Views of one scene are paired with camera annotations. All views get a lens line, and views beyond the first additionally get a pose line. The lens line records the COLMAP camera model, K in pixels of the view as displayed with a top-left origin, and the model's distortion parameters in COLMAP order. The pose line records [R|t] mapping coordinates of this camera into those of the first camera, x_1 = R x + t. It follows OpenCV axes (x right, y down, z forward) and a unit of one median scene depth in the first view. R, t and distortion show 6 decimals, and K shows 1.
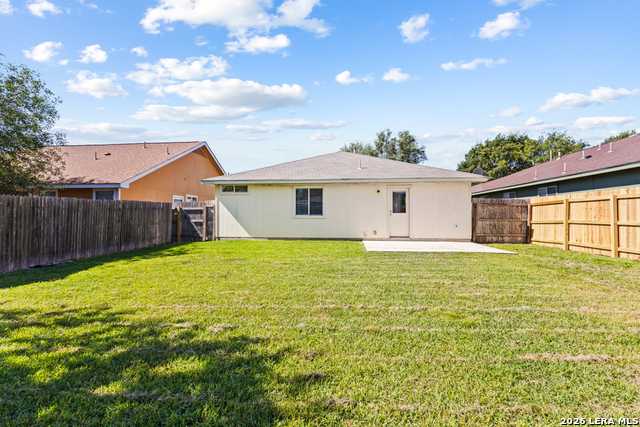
lens RADIAL K [[297.1, 0, 323.2], [0, 297.1, 213.9], [0, 0, 1]] dist [0.002479, -0.000235]
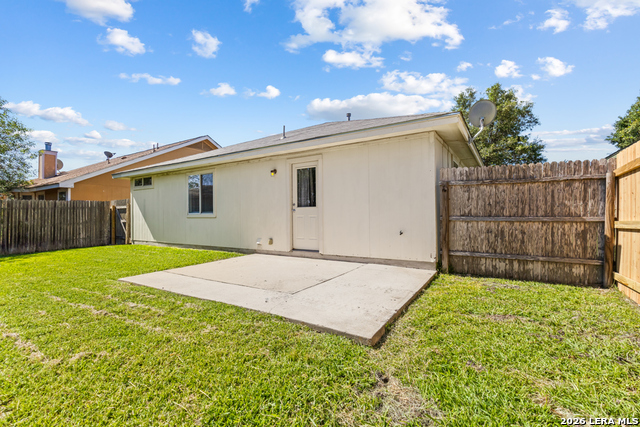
lens RADIAL K [[297.1, 0, 318.2], [0, 297.1, 213.8], [0, 0, 1]] dist [0.002479, -0.000235]
pose [[0.888635, -0.012150, -0.458455, 0.516982], [0.013933, 0.999903, 0.000507, 0.009233], [0.458404, -0.006838, 0.888718, 0.506825]]
